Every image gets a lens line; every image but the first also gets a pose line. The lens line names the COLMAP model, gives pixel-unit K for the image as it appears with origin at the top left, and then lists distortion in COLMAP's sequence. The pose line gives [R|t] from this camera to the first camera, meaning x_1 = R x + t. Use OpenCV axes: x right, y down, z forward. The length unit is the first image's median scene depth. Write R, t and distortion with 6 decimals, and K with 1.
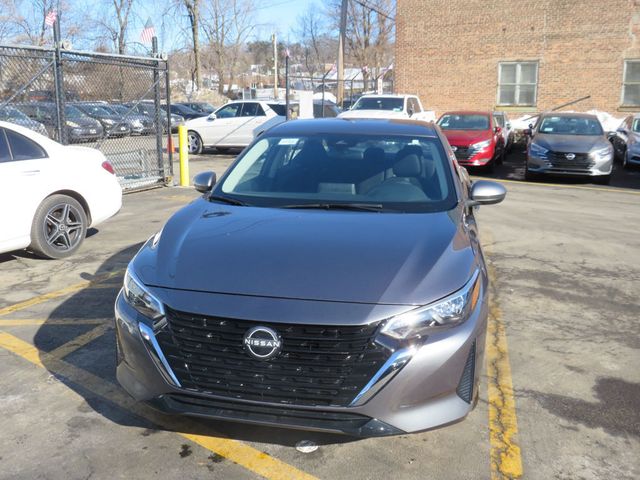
lens RADIAL K [[644.9, 0, 320.0], [0, 644.9, 240.0], [0, 0, 1]] dist [-0.025854, -0.017278]
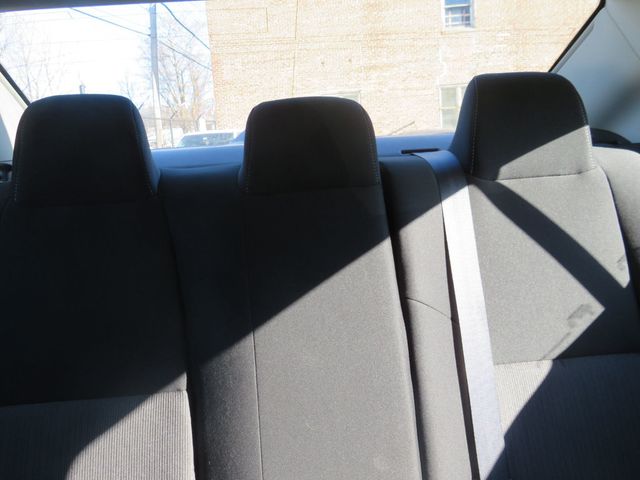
lens RADIAL K [[544.2, 0, 320.0], [0, 544.2, 240.0], [0, 0, 1]] dist [-0.005253, -0.013091]
pose [[0.951449, -0.108733, 0.287963, 0.009588], [0.125942, 0.991154, -0.041868, -0.020342], [-0.280863, 0.076102, 0.956726, 0.217124]]
